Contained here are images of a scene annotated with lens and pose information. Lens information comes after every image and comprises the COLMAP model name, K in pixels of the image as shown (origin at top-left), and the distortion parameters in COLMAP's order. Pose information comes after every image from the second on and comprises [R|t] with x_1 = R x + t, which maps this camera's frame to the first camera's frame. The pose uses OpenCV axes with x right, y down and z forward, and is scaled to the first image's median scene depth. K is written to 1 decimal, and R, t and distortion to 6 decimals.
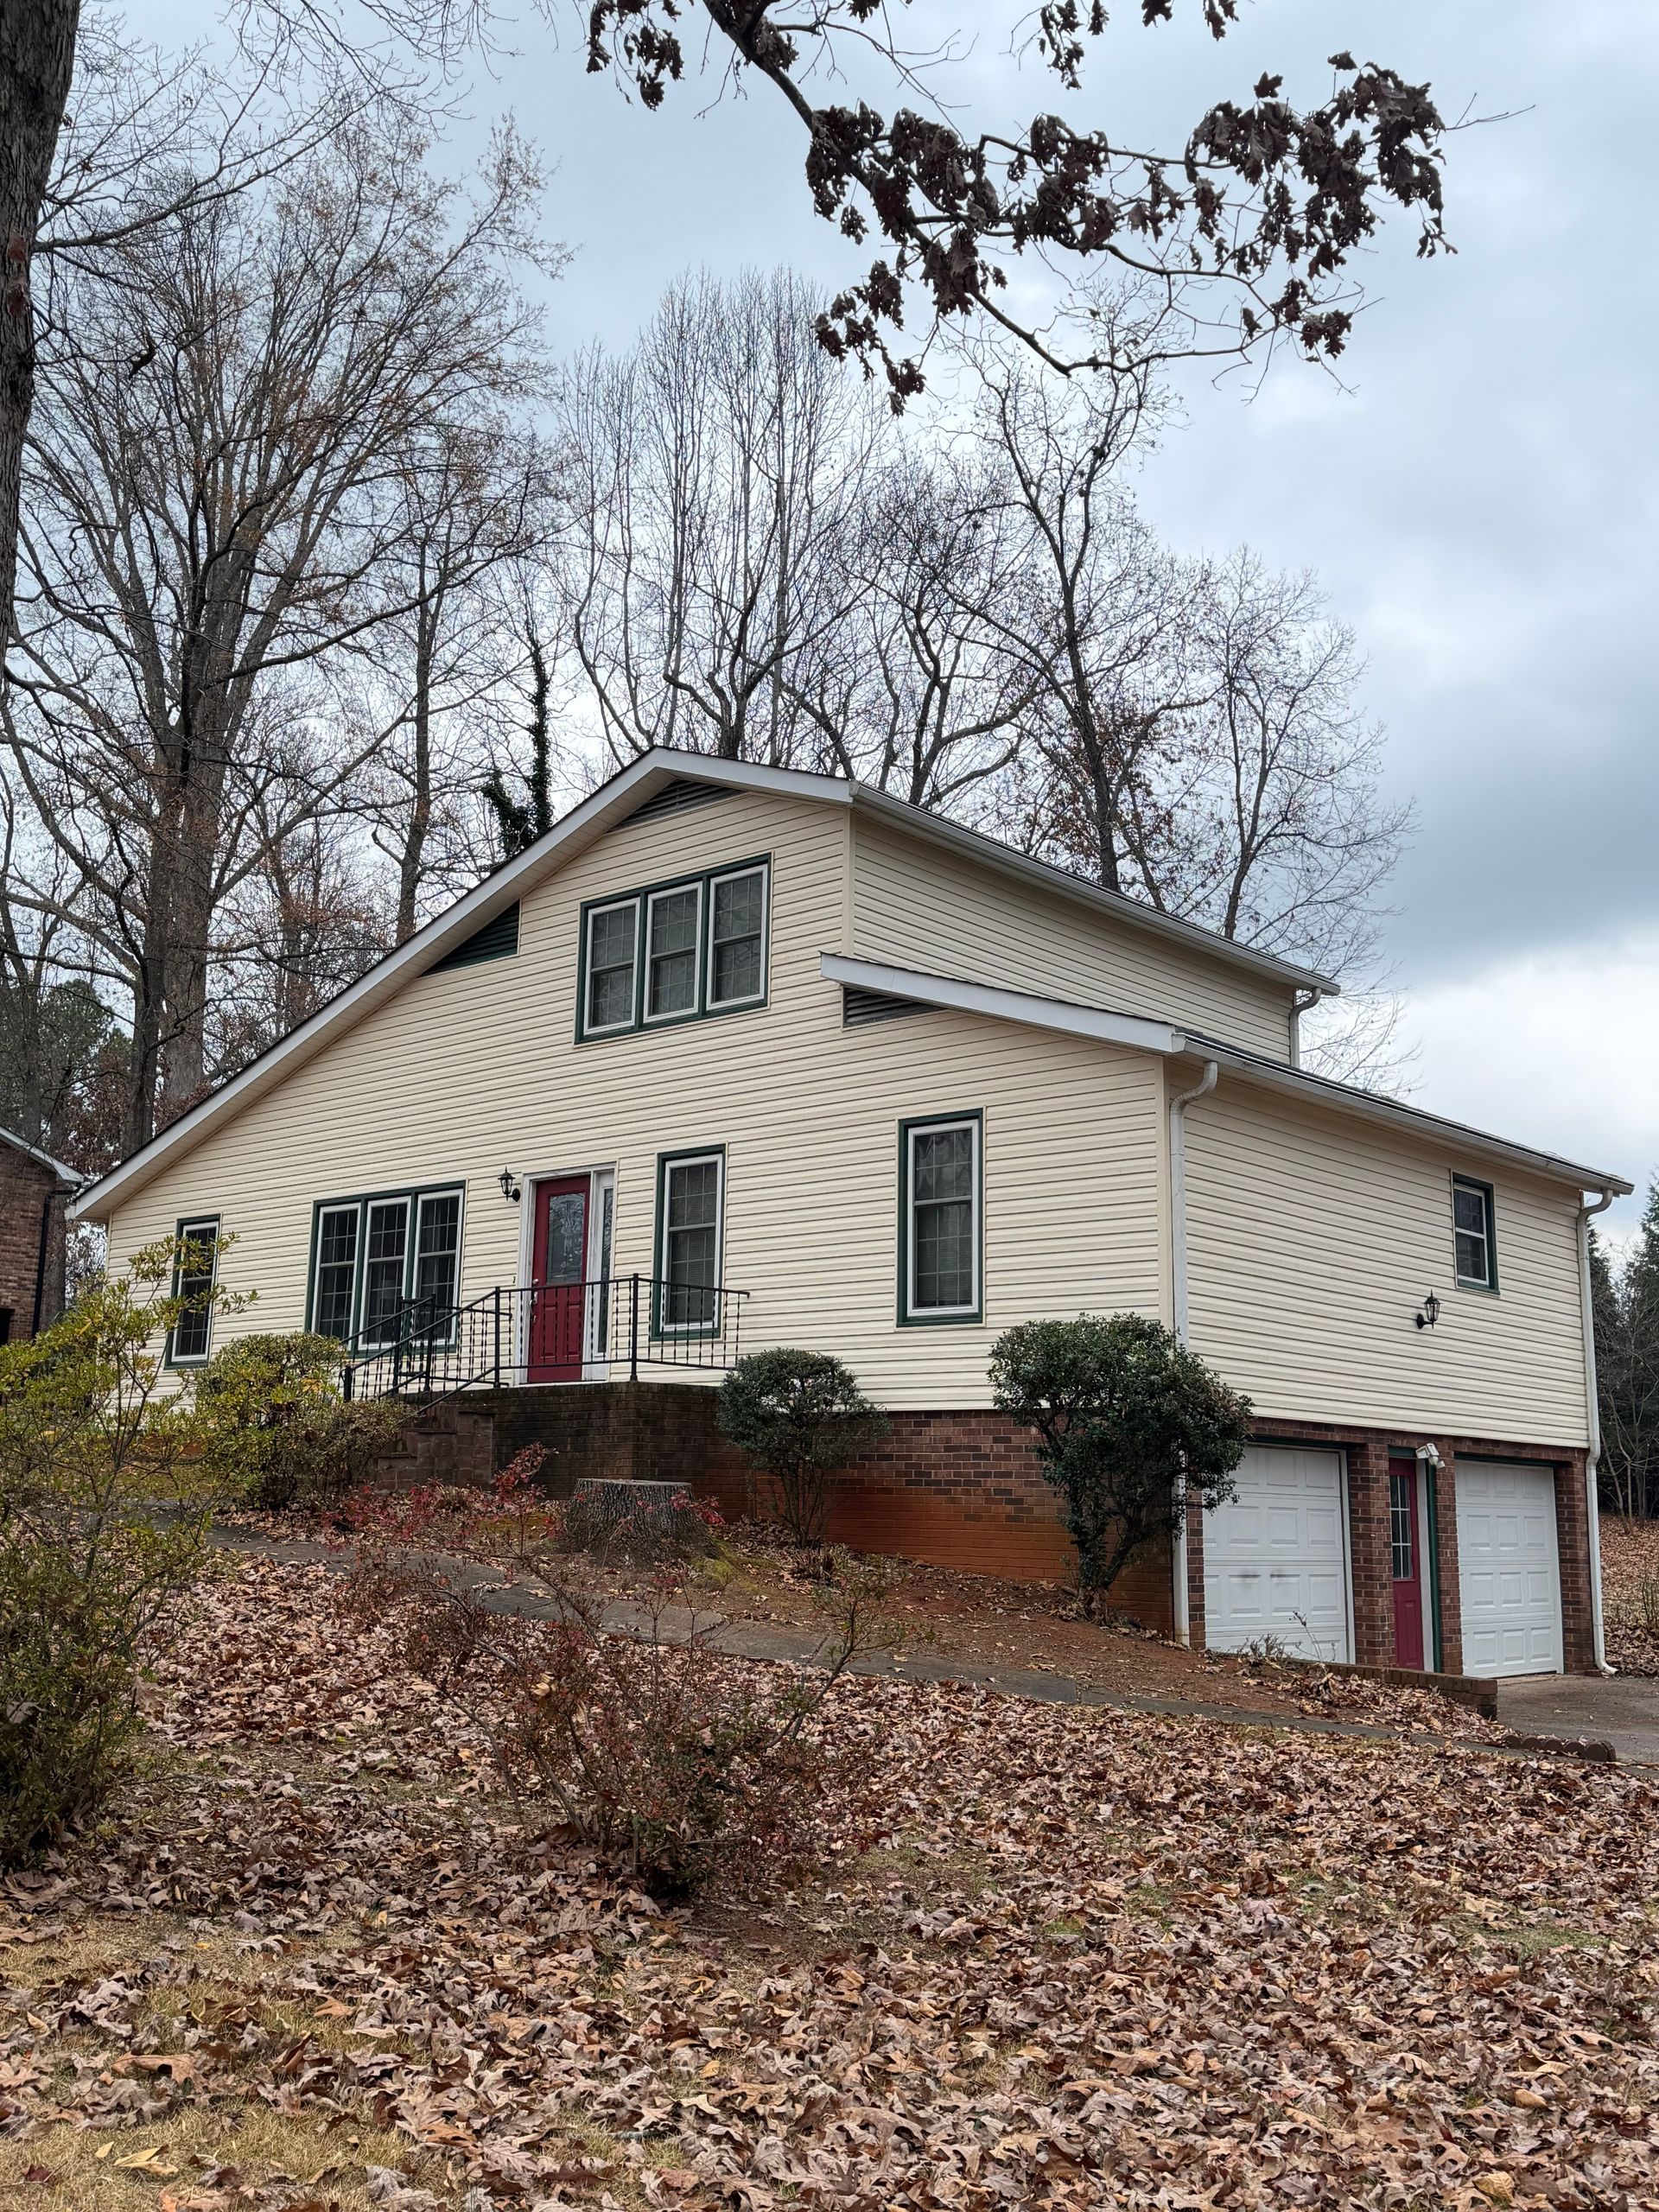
lens RADIAL K [[2010.8, 0, 740.4], [0, 2010.8, 1109.5], [0, 0, 1]] dist [0.082107, 0.003174]
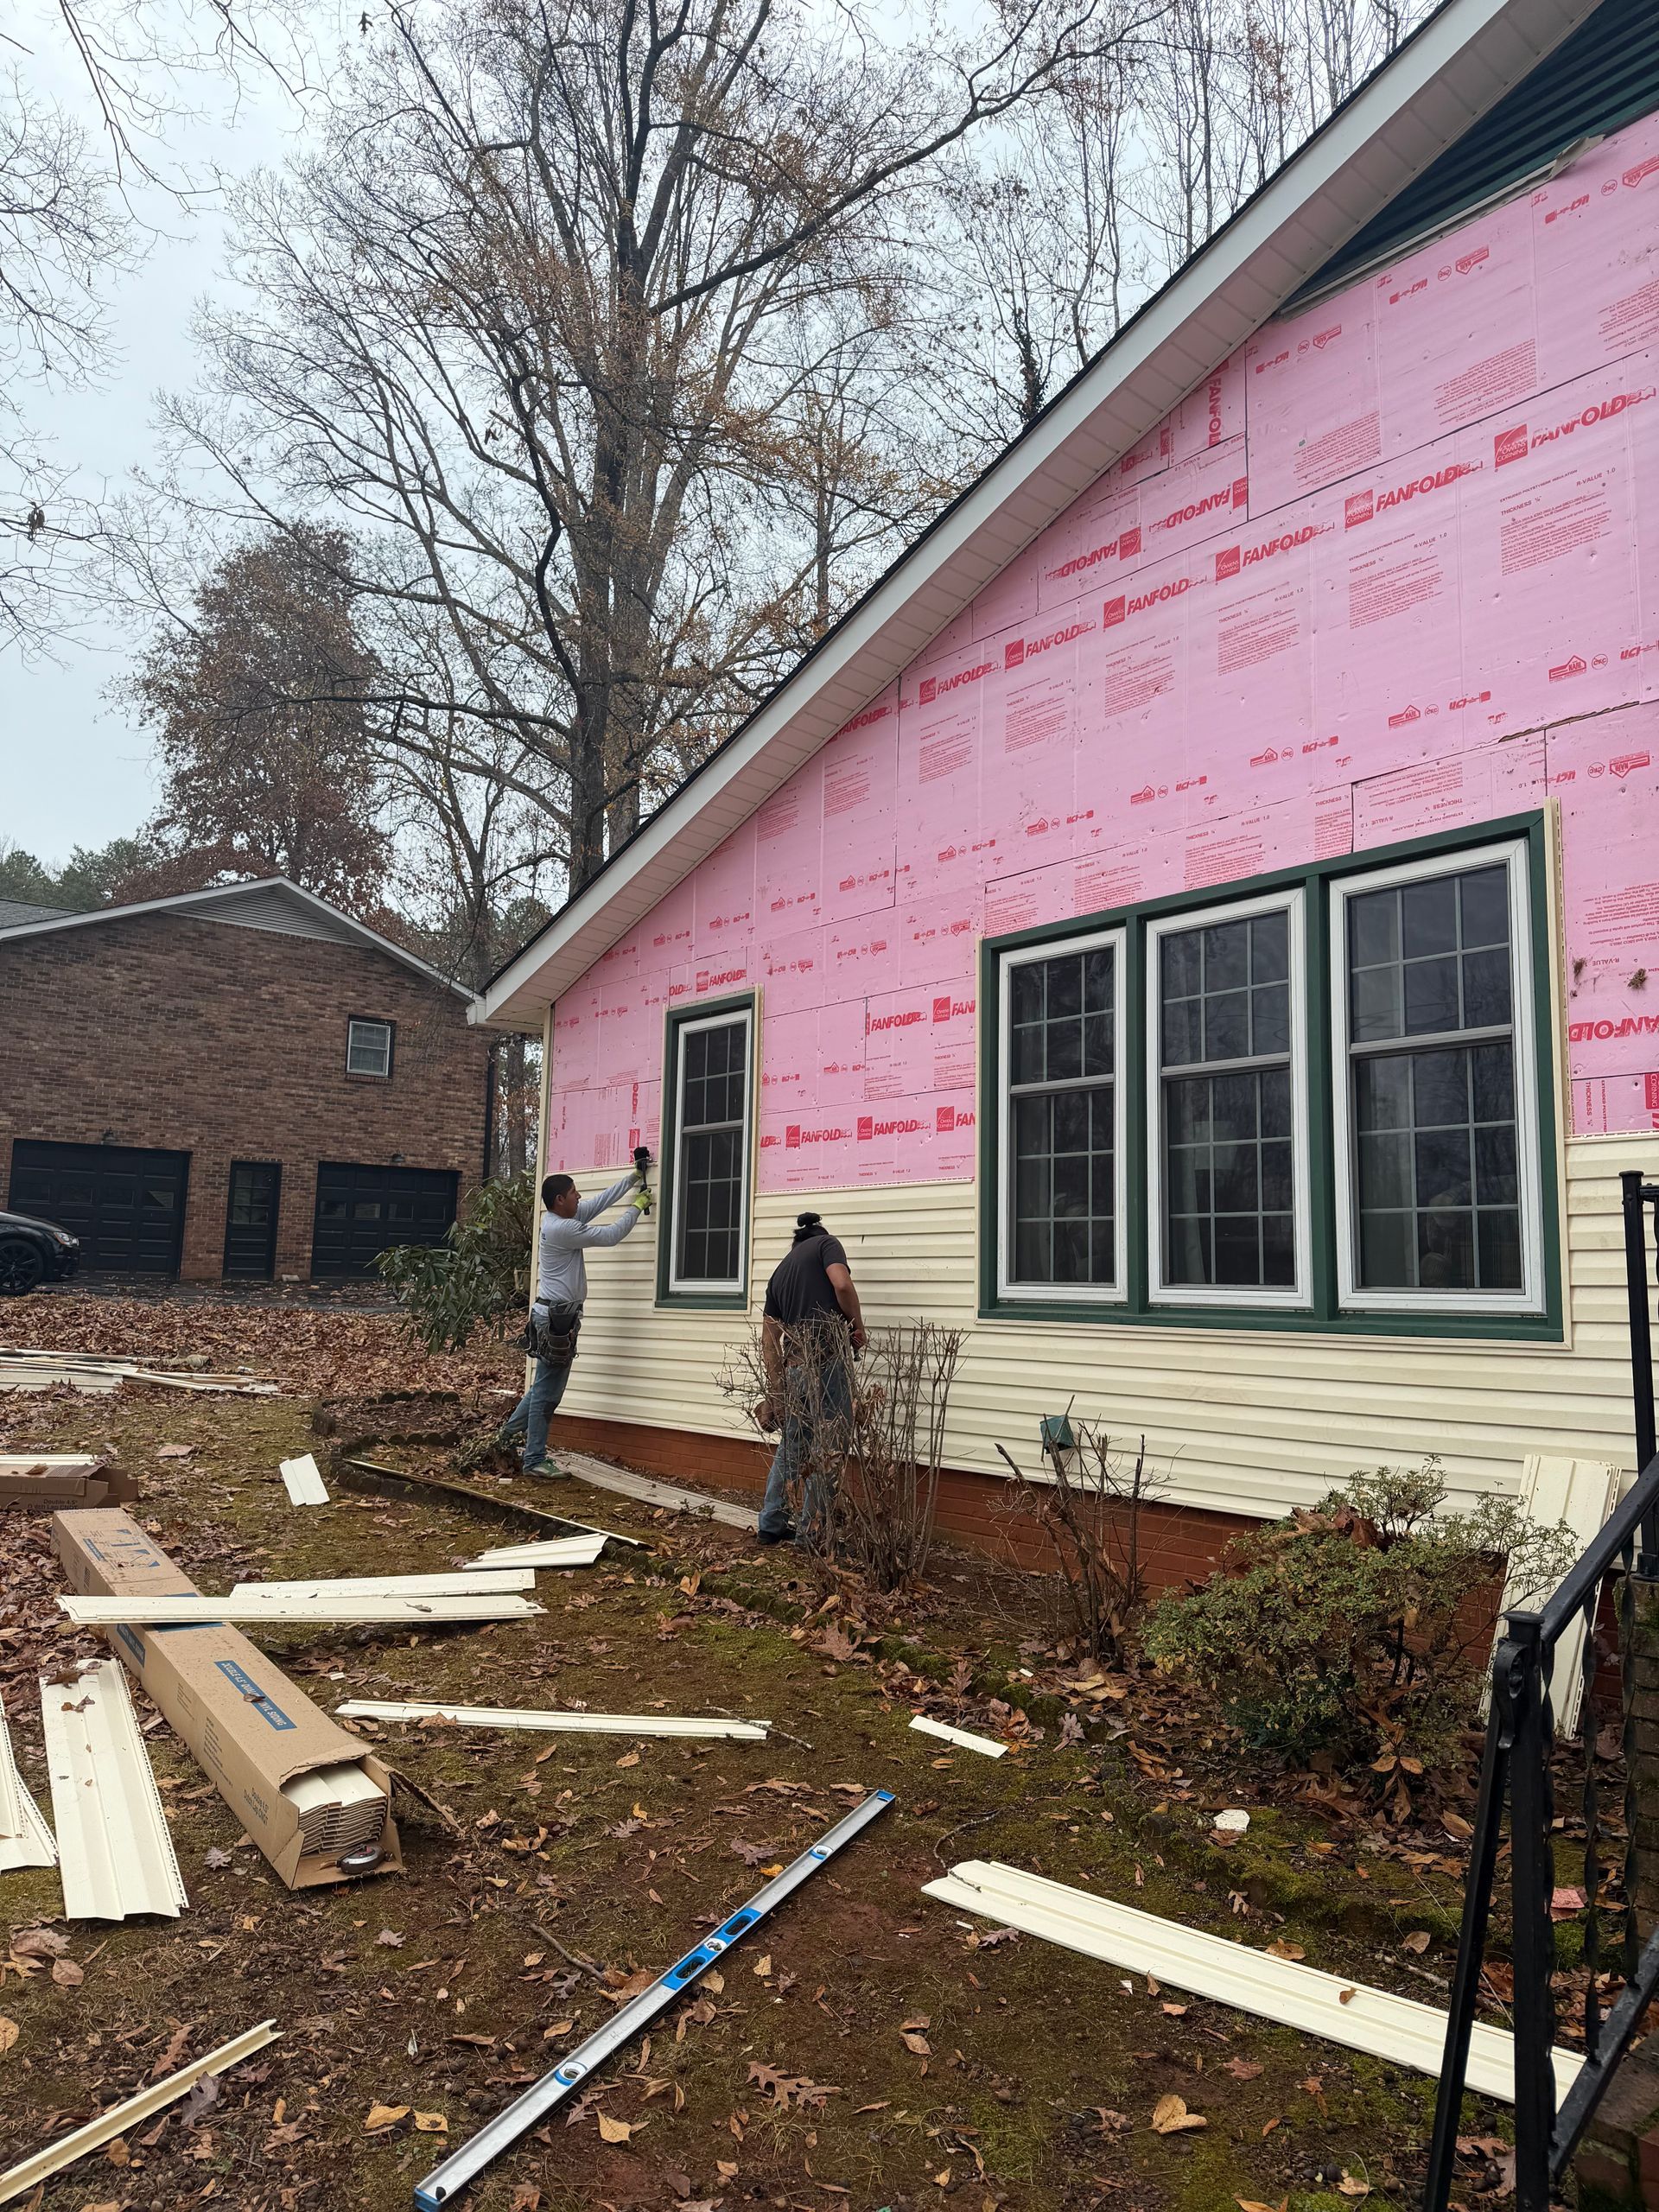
lens RADIAL K [[1529.9, 0, 829.5], [0, 1529.9, 1106.0], [0, 0, 1]] dist [0.001786, 0.001389]
pose [[0.991165, -0.027854, -0.129679, -0.189356], [0.037012, 0.996947, 0.068757, 0.053228], [0.127368, -0.072950, 0.989169, 0.627447]]
